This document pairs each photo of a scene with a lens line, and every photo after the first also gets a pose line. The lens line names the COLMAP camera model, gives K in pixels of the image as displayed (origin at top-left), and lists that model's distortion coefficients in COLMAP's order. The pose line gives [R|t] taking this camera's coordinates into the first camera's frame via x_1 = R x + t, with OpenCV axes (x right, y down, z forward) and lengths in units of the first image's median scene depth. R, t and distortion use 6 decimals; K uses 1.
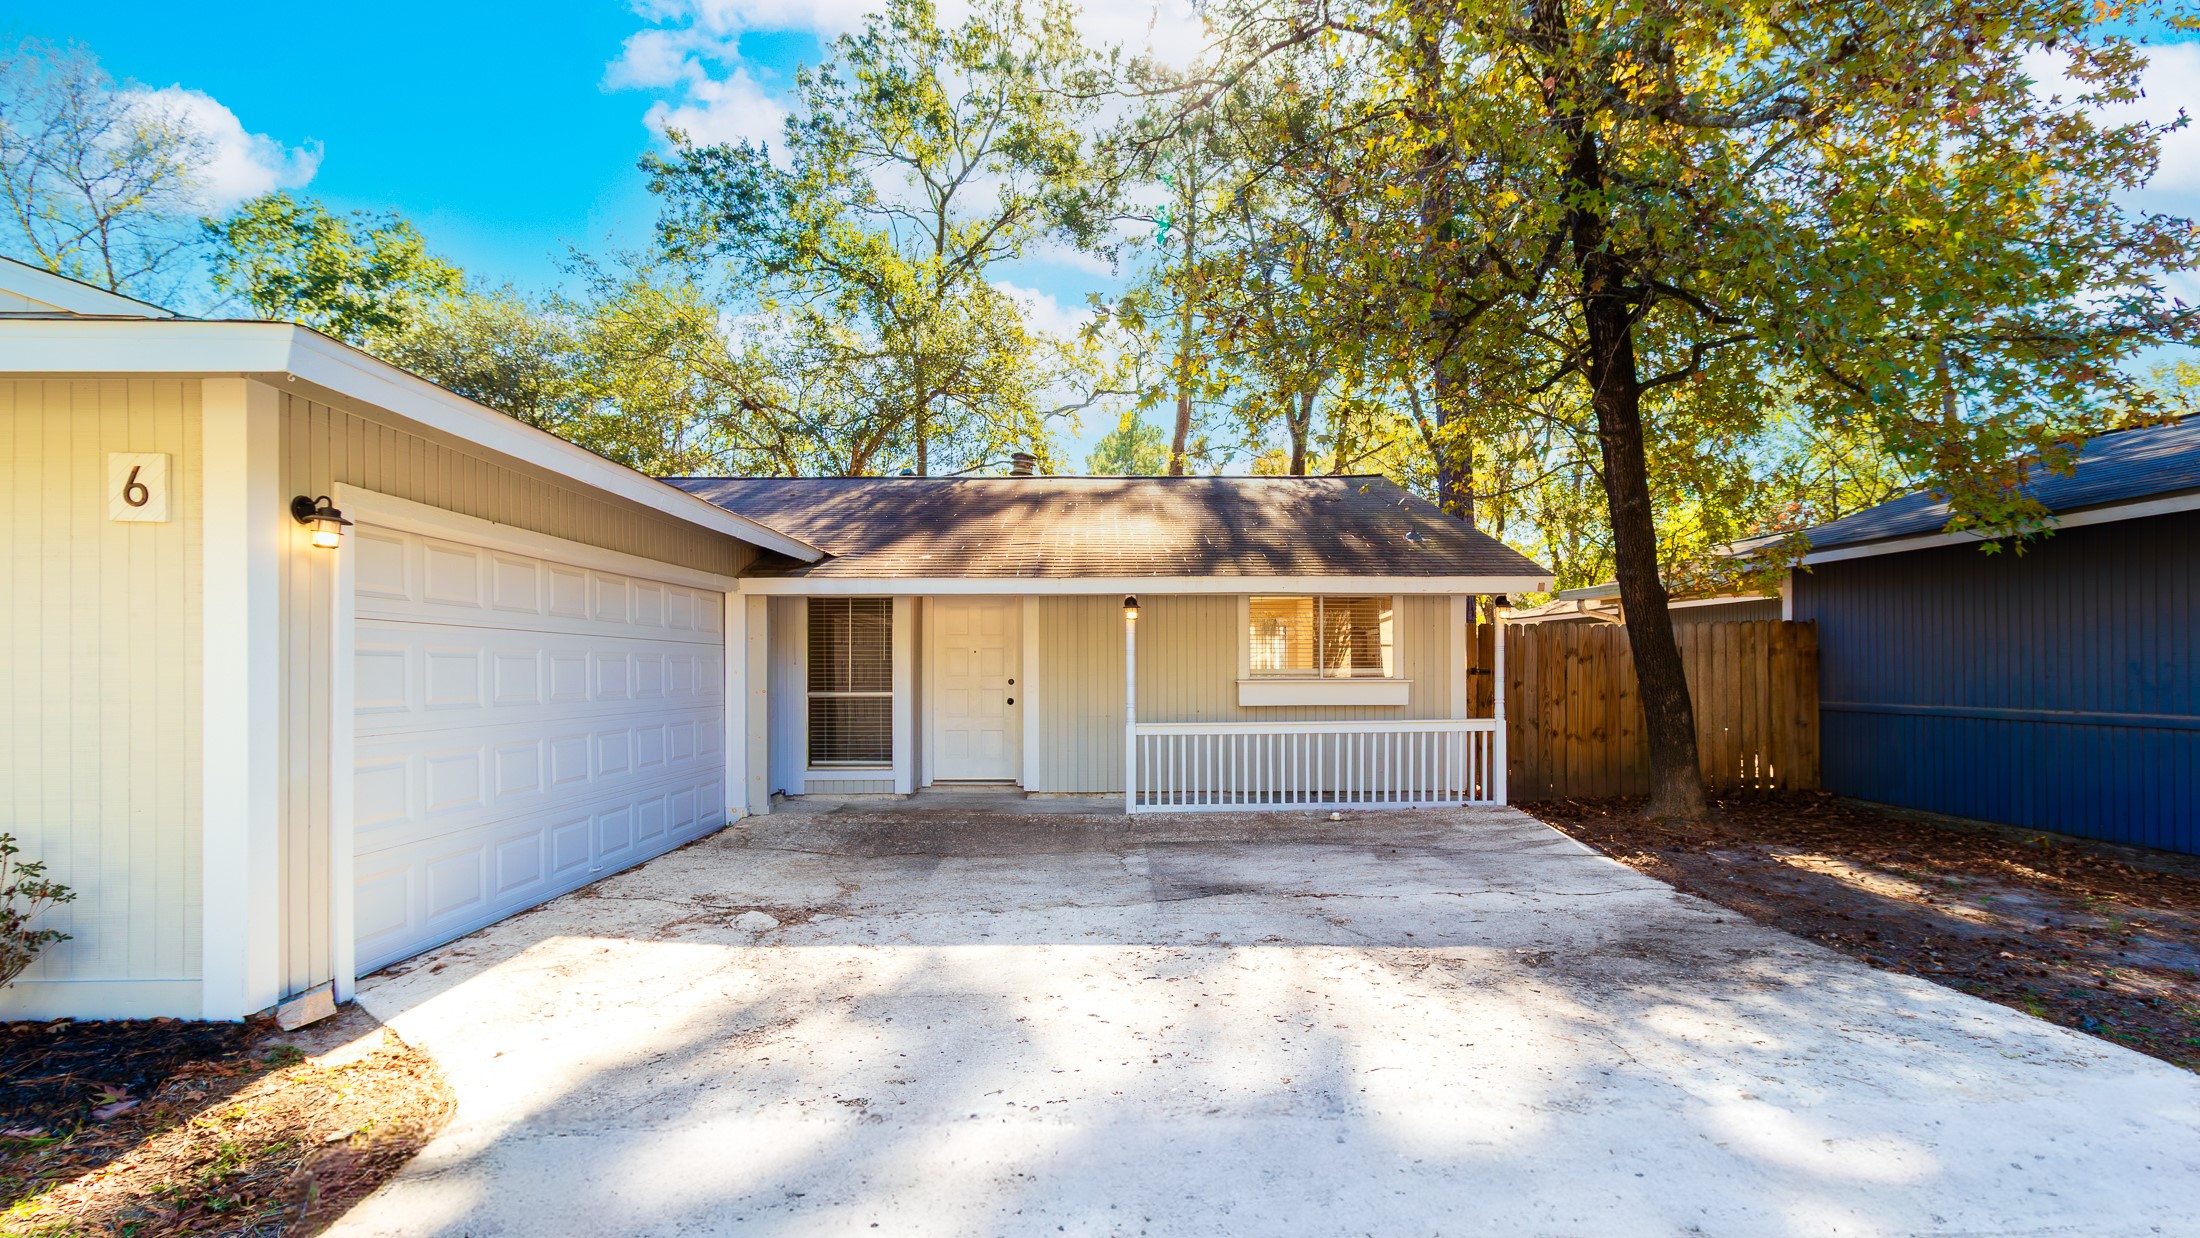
lens RADIAL K [[1066.2, 0, 1099.8], [0, 1066.2, 661.8], [0, 0, 1]] dist [0.016822, -0.000044]
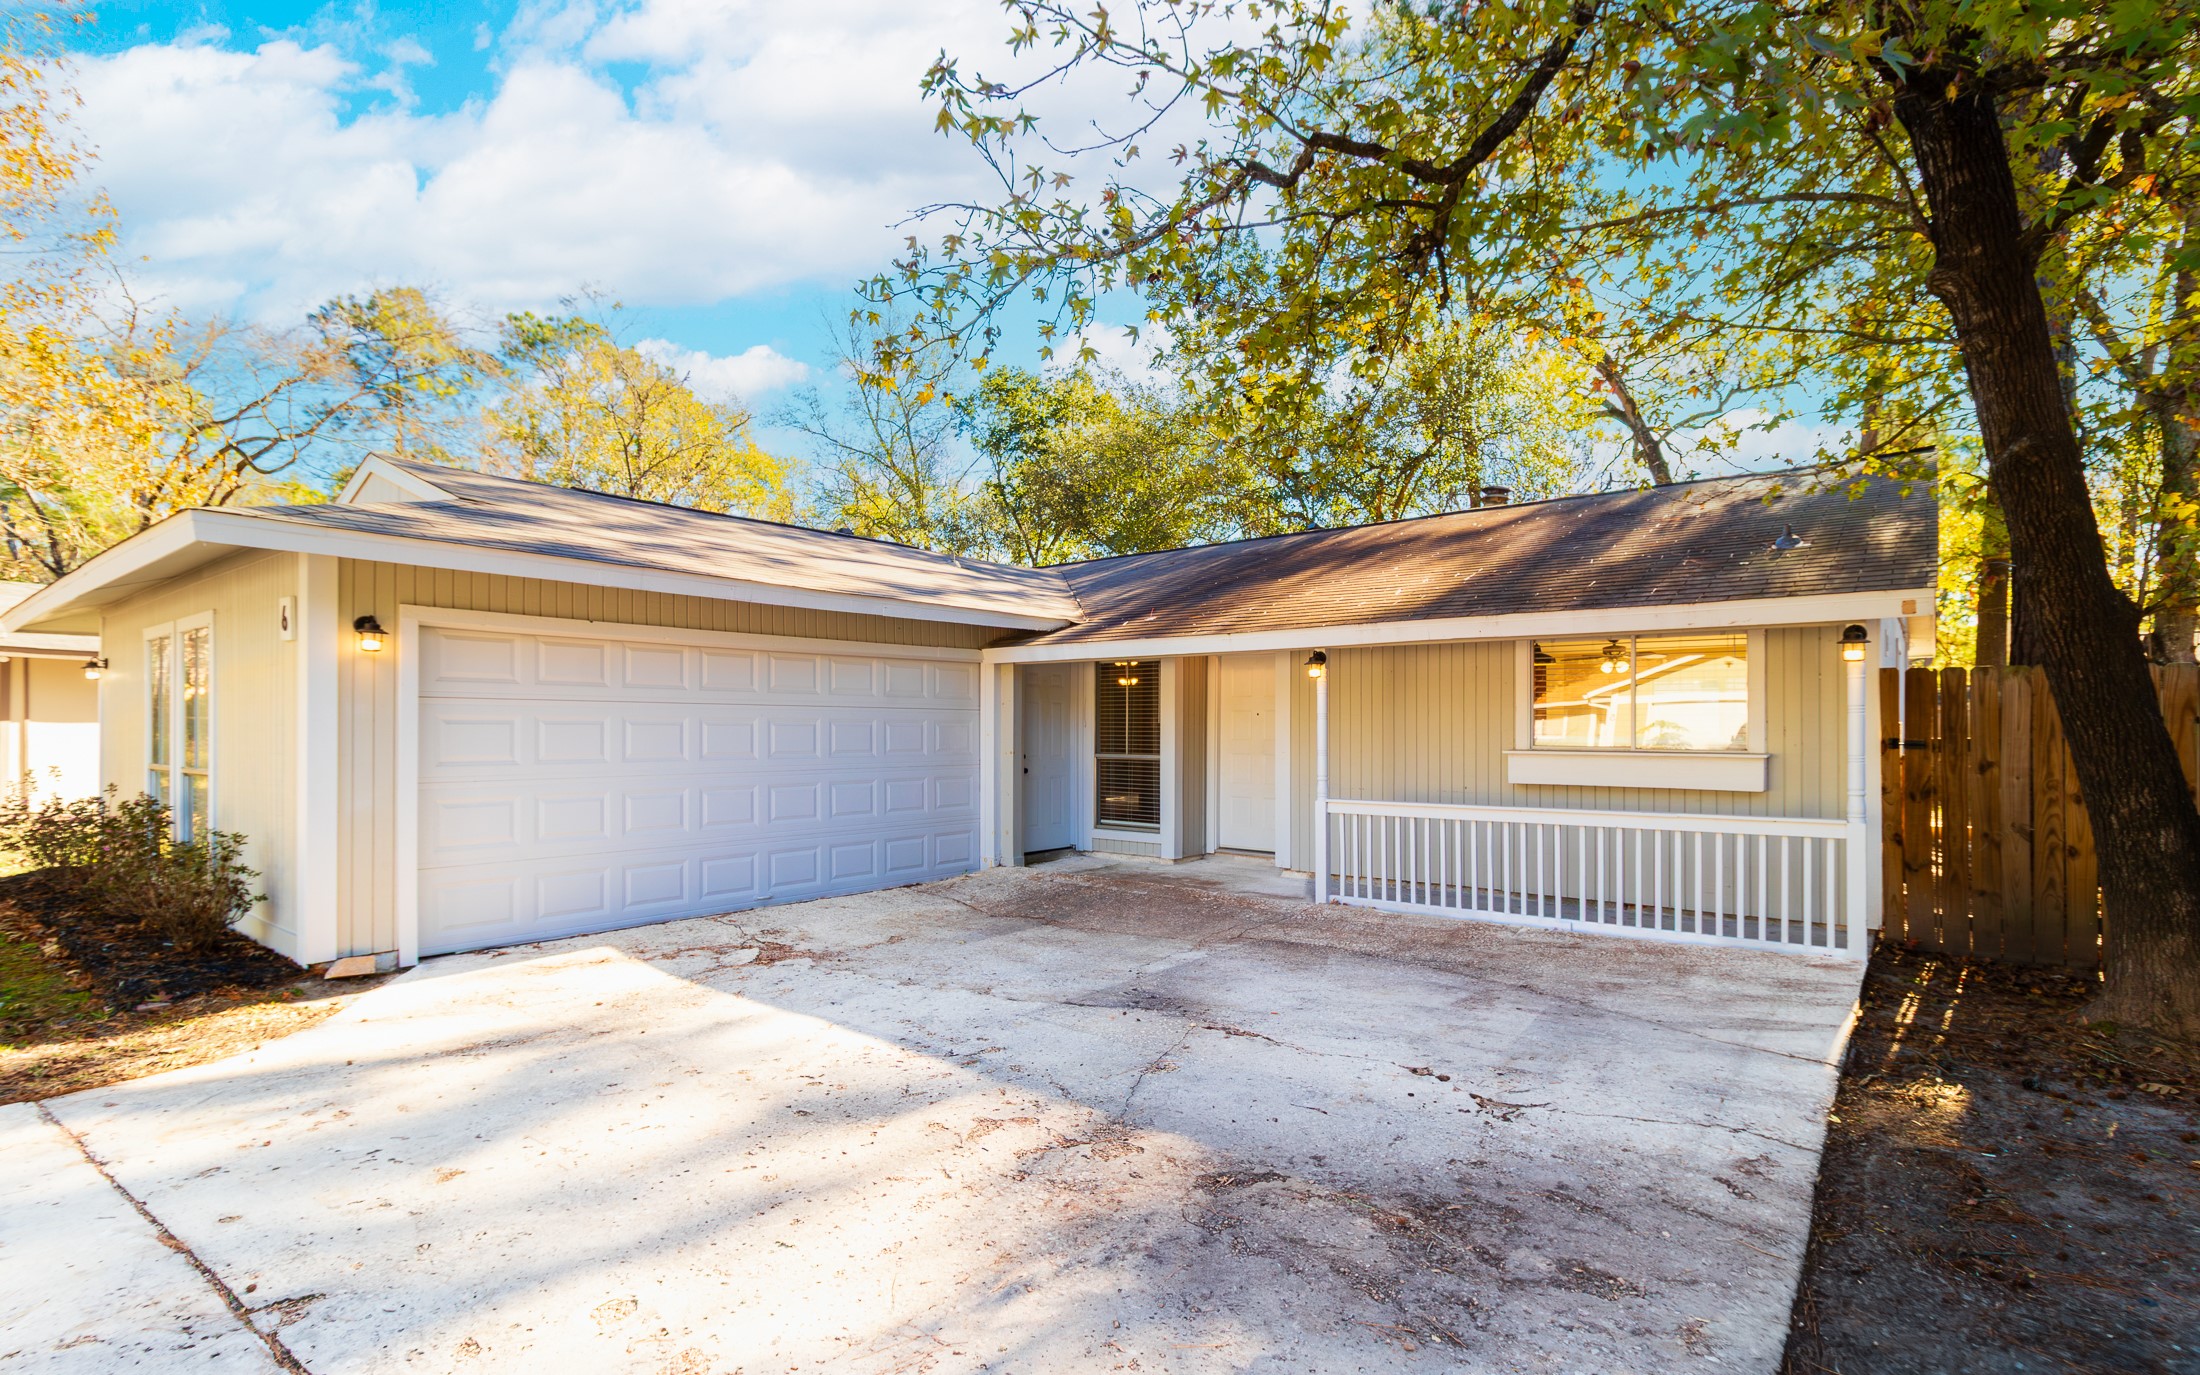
lens RADIAL K [[1032.6, 0, 1100.0], [0, 1032.6, 687.5], [0, 0, 1]] dist [0.012264, -0.000188]
pose [[0.770127, -0.020430, -0.637563, 0.654666], [0.000060, 0.999489, -0.031955, -0.008088], [0.637890, 0.024571, 0.769735, 0.376513]]
